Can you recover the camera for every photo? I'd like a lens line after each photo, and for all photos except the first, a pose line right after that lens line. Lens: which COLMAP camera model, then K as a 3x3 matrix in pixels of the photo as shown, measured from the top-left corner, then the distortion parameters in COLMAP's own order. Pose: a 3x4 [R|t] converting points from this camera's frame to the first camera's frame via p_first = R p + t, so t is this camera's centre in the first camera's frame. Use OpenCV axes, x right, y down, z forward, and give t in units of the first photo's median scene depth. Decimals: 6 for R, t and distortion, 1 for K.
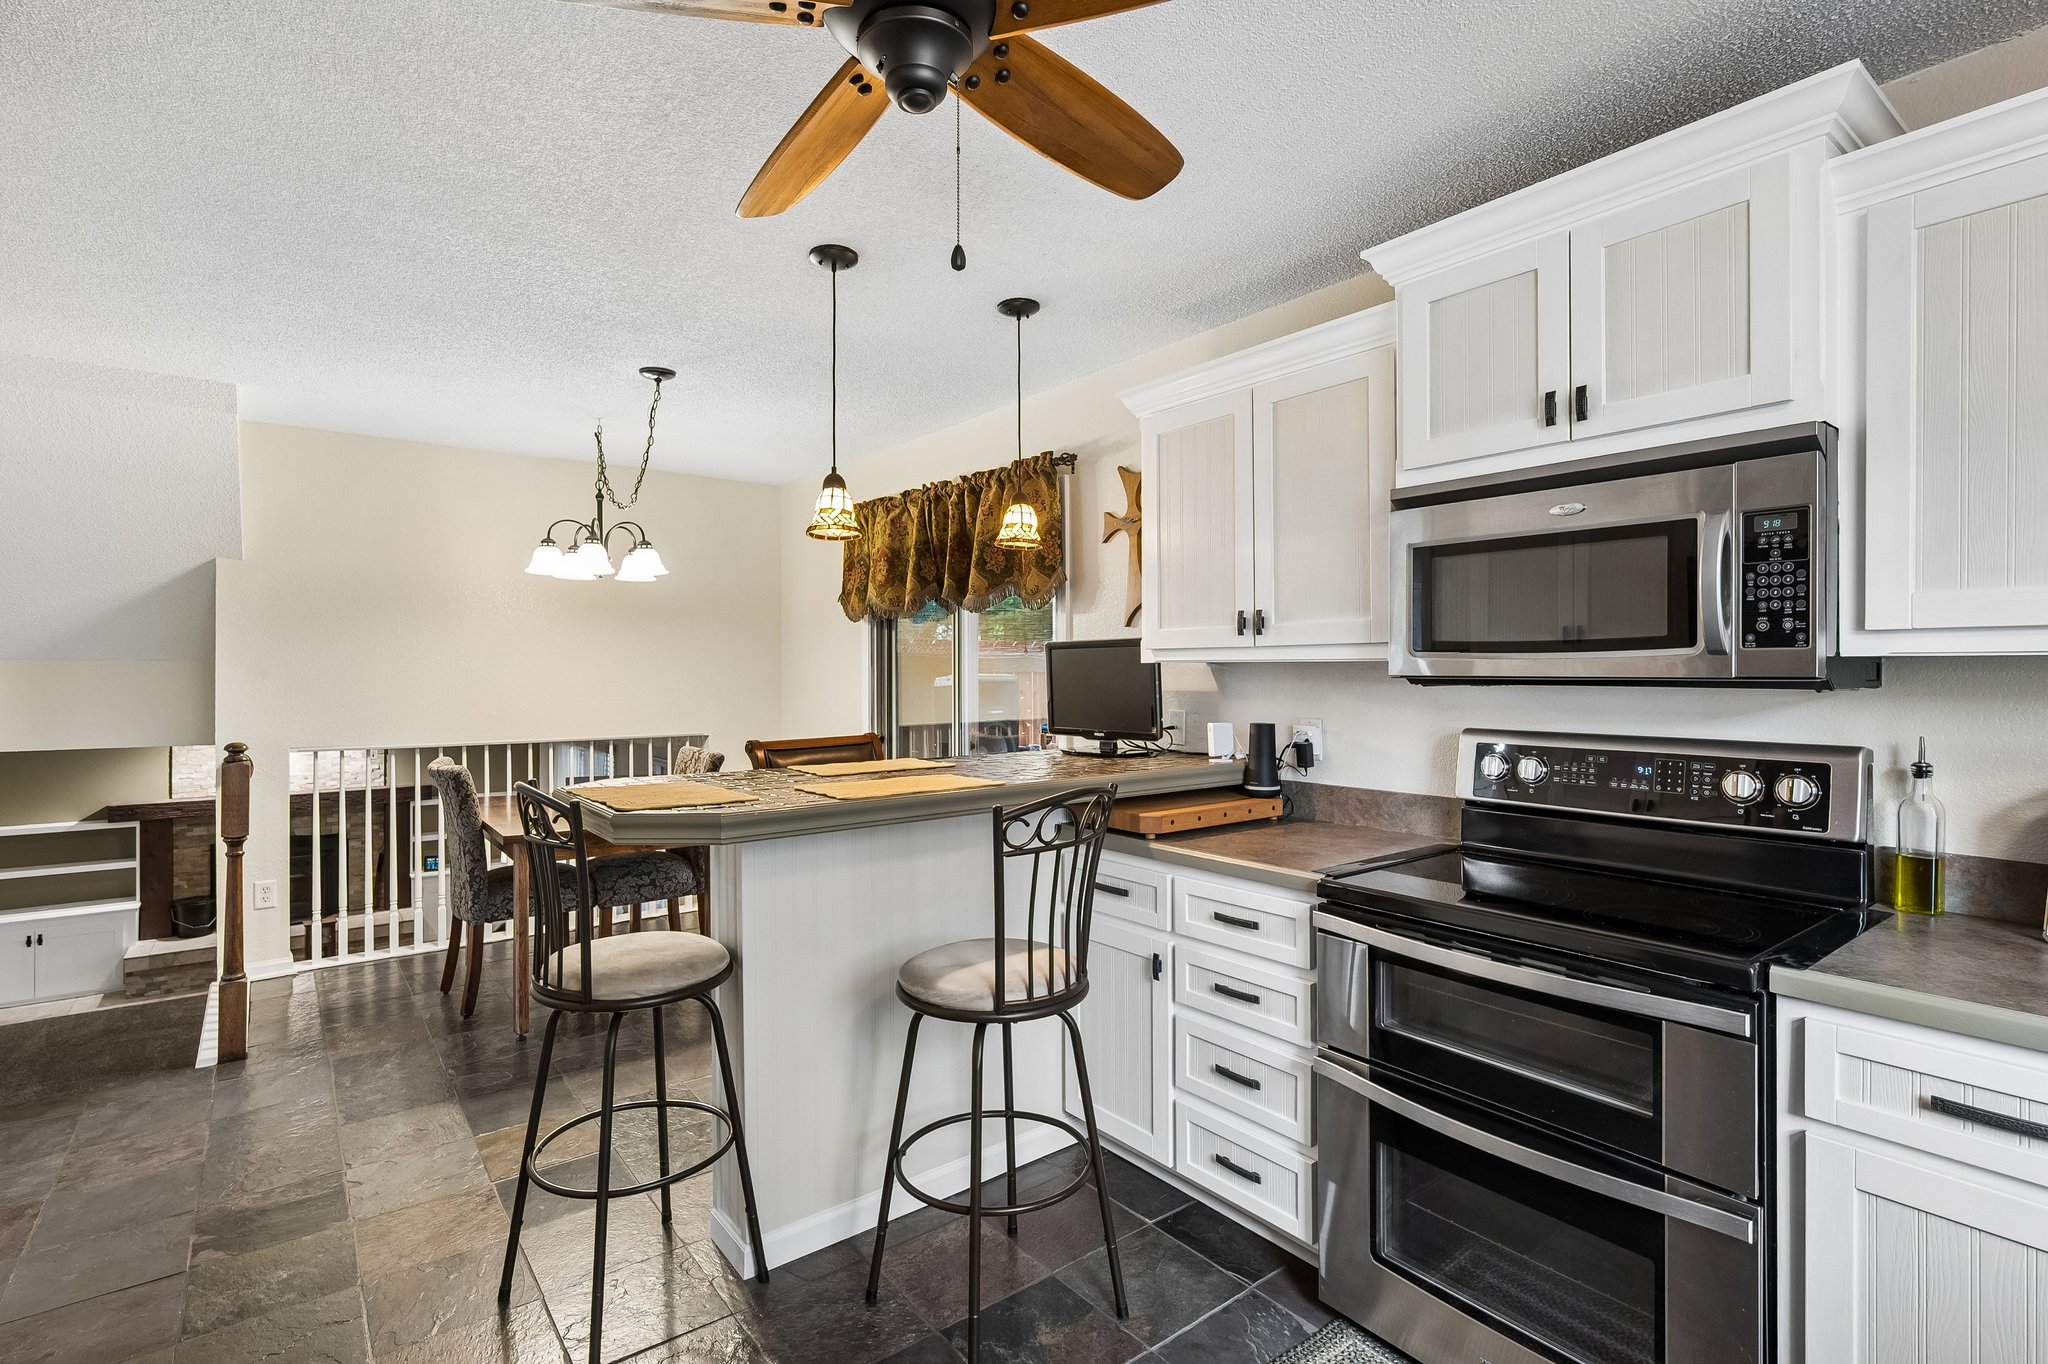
lens RADIAL K [[975.1, 0, 1024.1], [0, 975.1, 679.0], [0, 0, 1]] dist [0.001391, 0.000101]
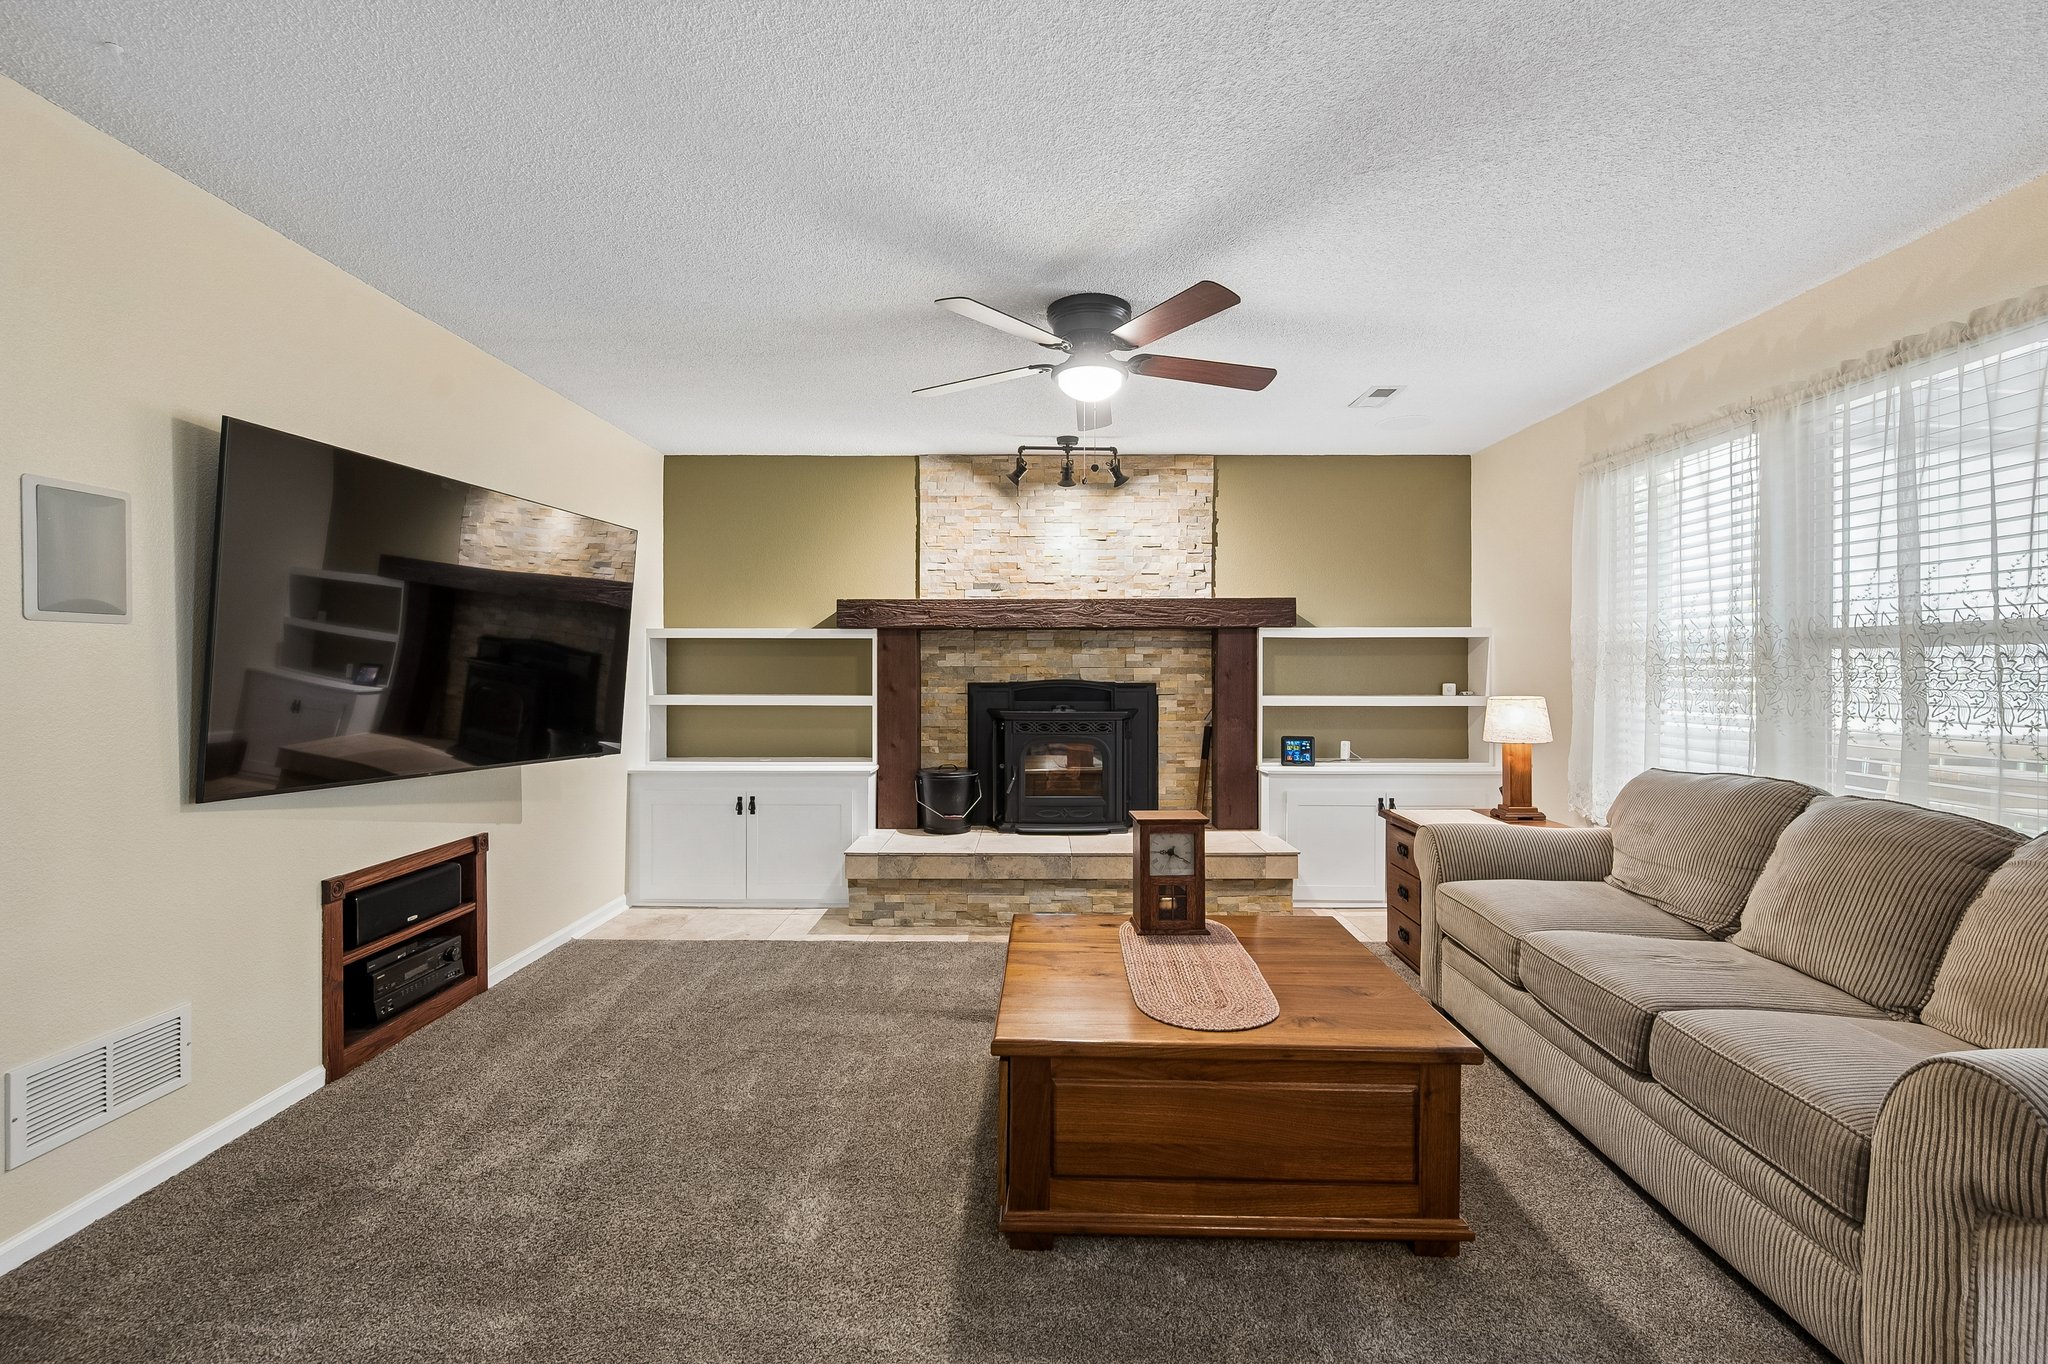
lens RADIAL K [[928.8, 0, 1026.0], [0, 928.8, 678.5], [0, 0, 1]] dist [0.003709, 0.000087]
pose [[0.788688, 0.009750, -0.614716, -0.515318], [-0.004977, 0.999943, 0.009475, 0.181276], [0.614773, -0.004414, 0.788691, 0.647099]]
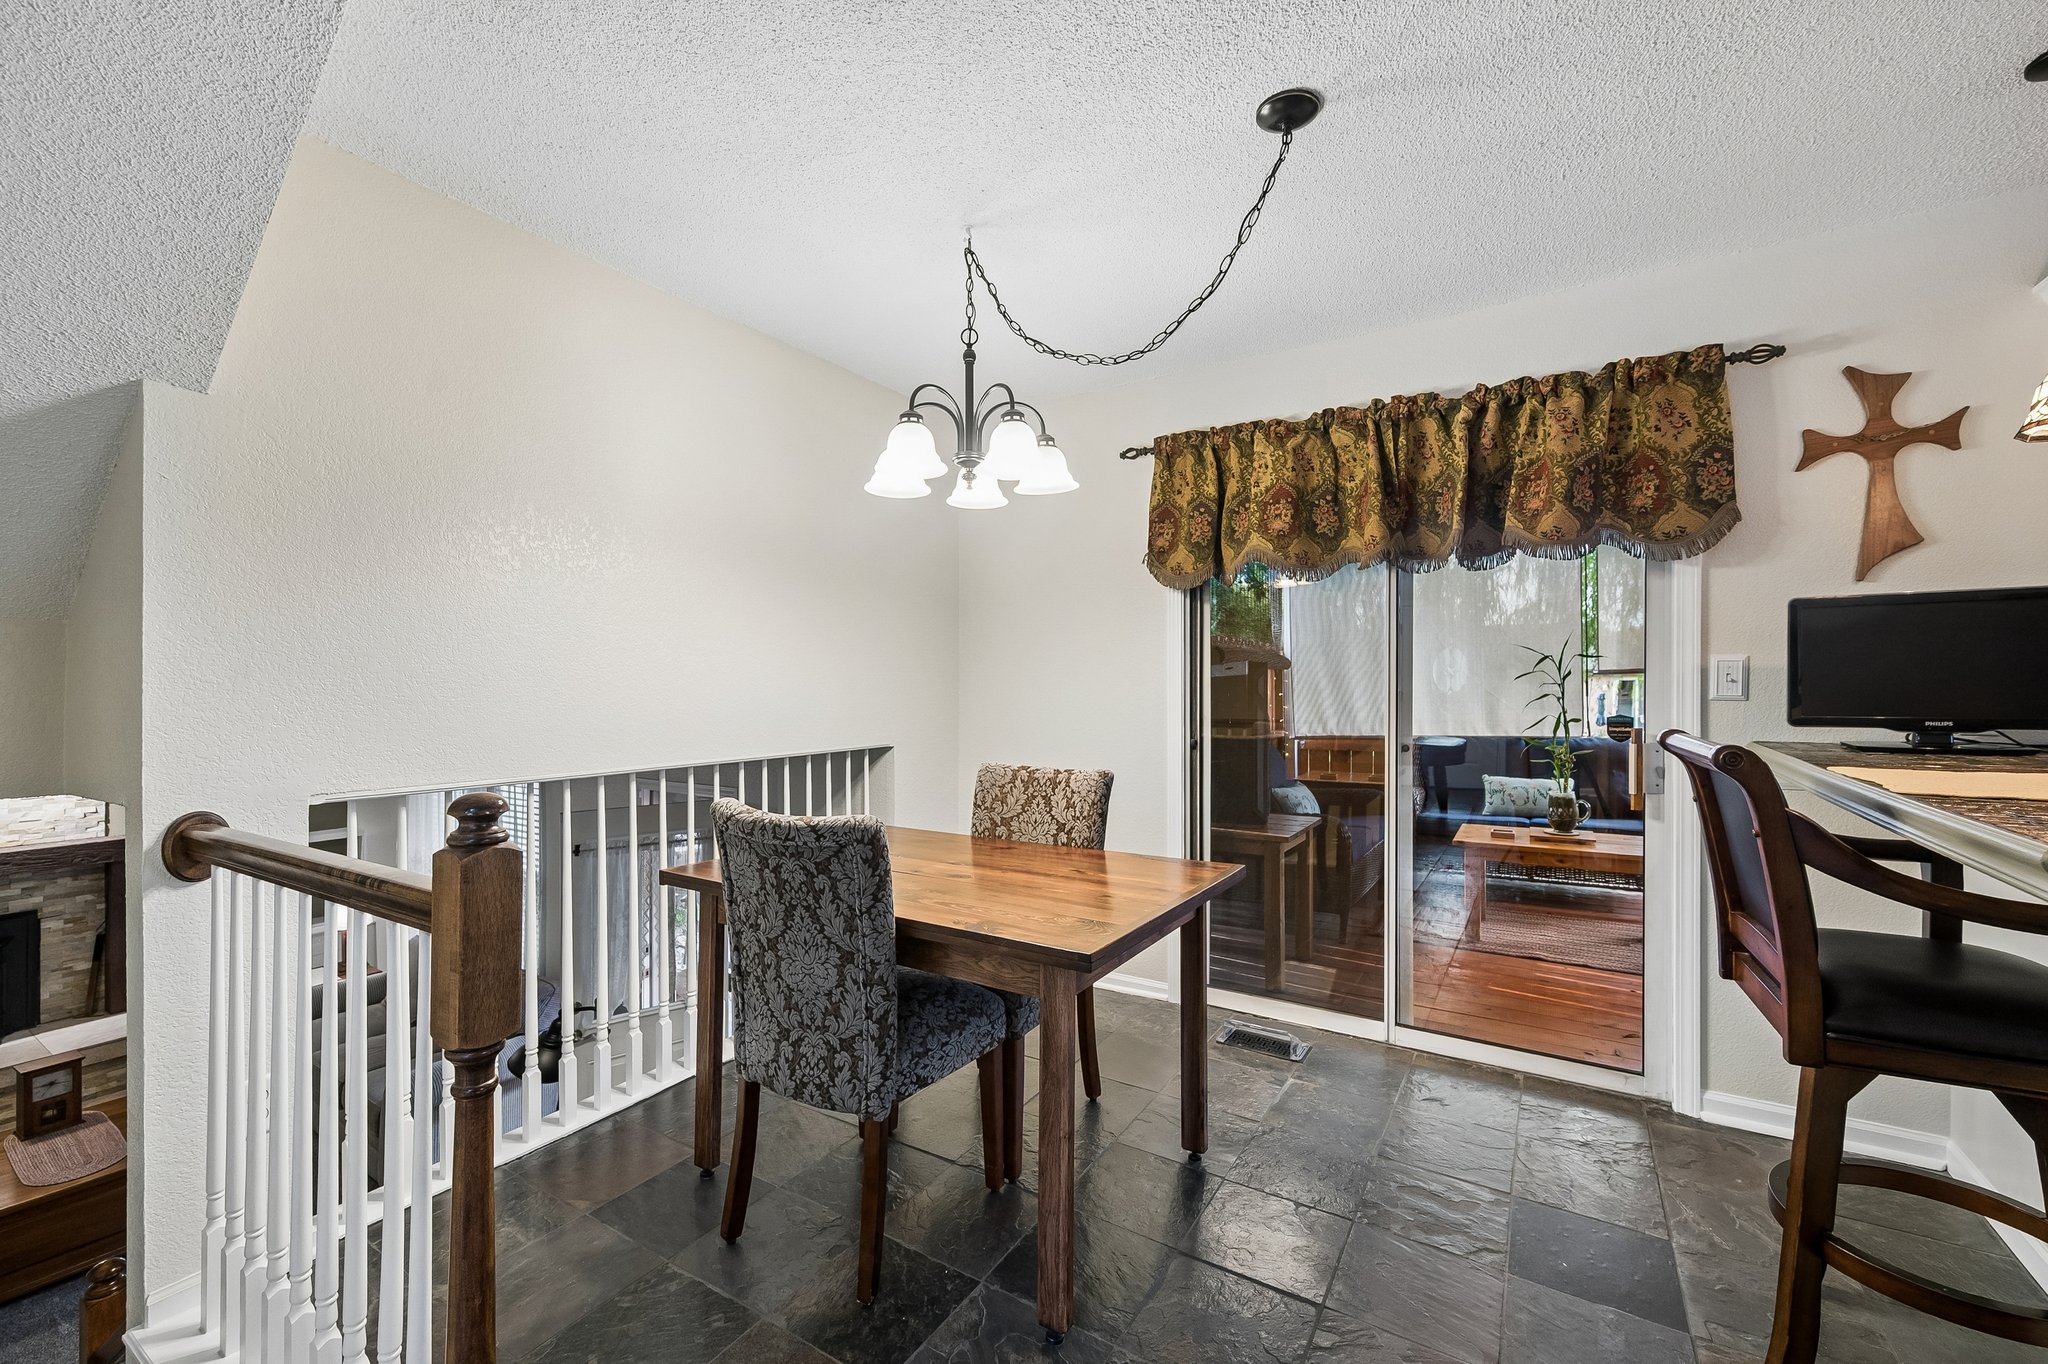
lens RADIAL K [[832.3, 0, 1029.9], [0, 832.3, 680.4], [0, 0, 1]] dist [0.002578, 0.000362]
pose [[0.939770, -0.000967, 0.341807, -0.291332], [0.005930, 0.999892, -0.013475, 0.011091], [-0.341757, 0.014690, 0.939674, 0.253356]]
